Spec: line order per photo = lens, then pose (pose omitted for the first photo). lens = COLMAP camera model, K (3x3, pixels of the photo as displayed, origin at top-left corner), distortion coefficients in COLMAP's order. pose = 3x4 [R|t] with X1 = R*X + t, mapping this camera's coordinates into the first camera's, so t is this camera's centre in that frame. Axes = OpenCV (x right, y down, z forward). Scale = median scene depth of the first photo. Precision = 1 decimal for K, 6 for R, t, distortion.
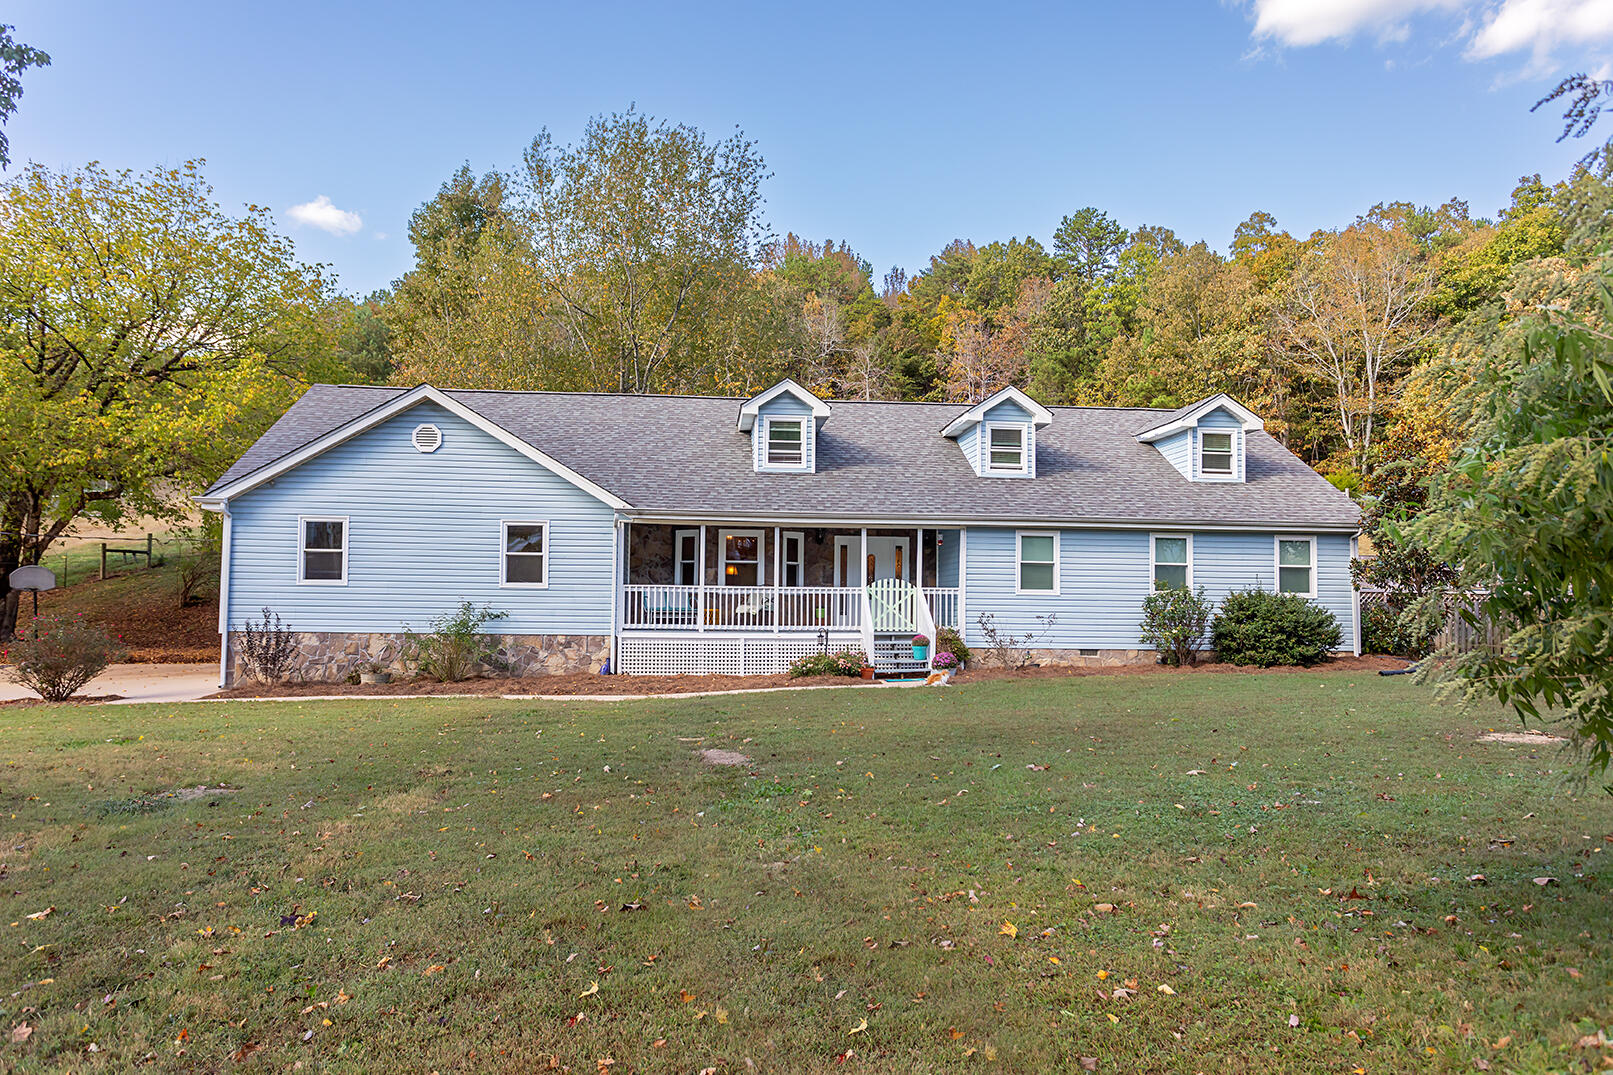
lens RADIAL K [[1155.6, 0, 808.0], [0, 1155.6, 542.1], [0, 0, 1]] dist [0.038249, -0.032029]
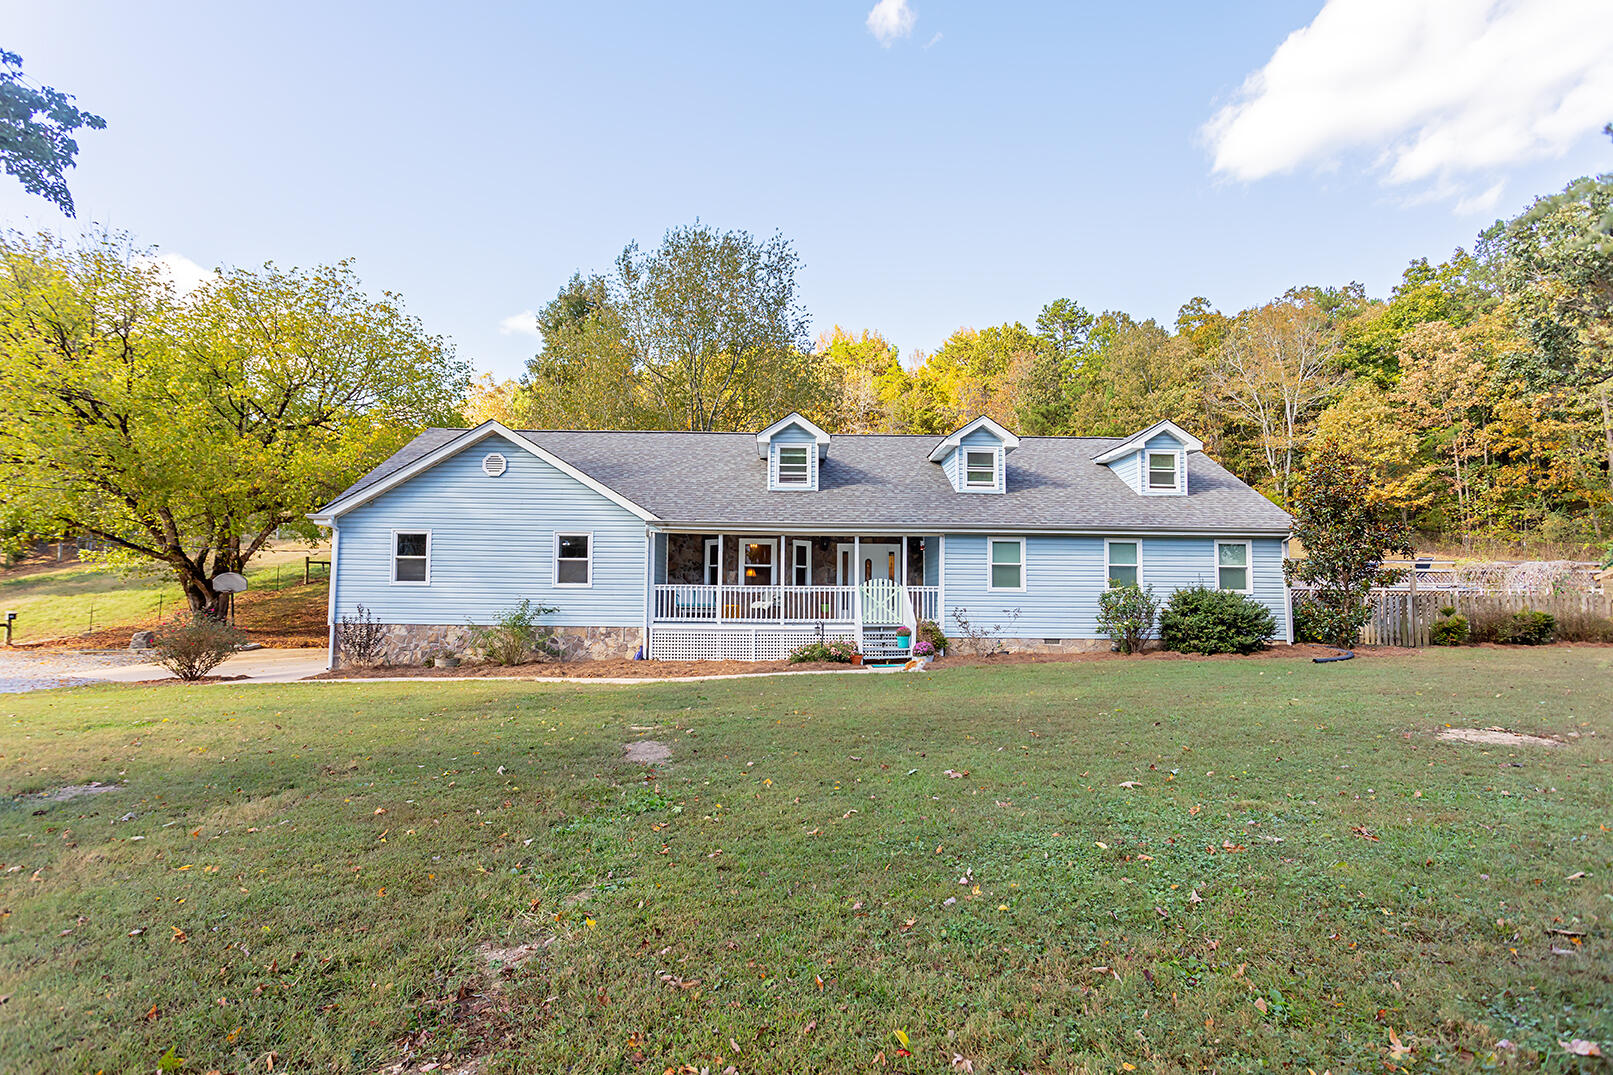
lens RADIAL K [[840.0, 0, 798.4], [0, 840.0, 543.8], [0, 0, 1]] dist [0.000603, 0.003930]
pose [[0.997077, -0.007847, -0.076004, 0.050413], [0.006638, 0.999848, -0.016146, 0.008711], [0.076119, 0.015594, 0.996977, 0.129367]]
